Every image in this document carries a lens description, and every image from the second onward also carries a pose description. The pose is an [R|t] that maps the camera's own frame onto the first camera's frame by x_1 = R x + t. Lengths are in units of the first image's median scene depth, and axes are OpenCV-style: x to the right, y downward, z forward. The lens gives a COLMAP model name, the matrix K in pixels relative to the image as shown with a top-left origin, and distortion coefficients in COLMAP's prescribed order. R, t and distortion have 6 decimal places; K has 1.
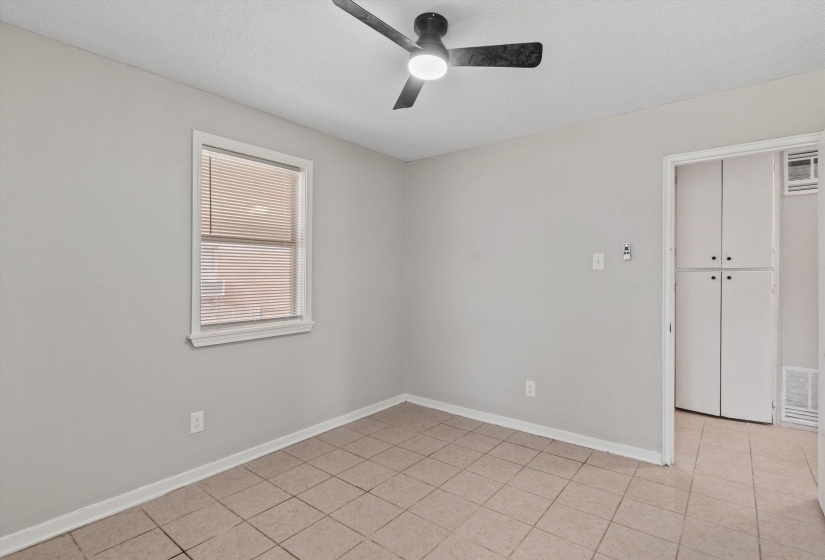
lens RADIAL K [[401.4, 0, 407.3], [0, 401.4, 282.6], [0, 0, 1]] dist [0.004976, -0.002191]
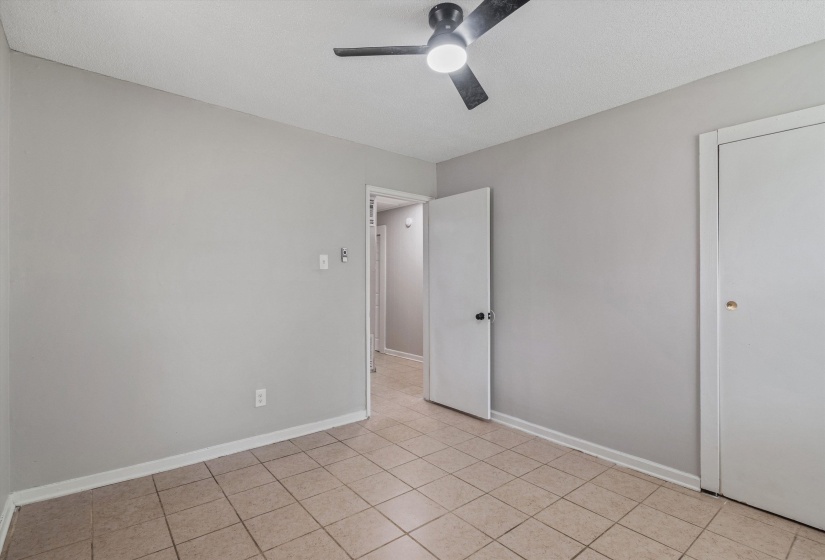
lens RADIAL K [[401.4, 0, 408.3], [0, 401.4, 277.5], [0, 0, 1]] dist [0.004976, -0.002191]
pose [[0.207672, 0.012308, 0.978121, -0.602499], [0.008154, 0.999864, -0.014313, 0.009526], [-0.978164, 0.010948, 0.207544, 0.557714]]
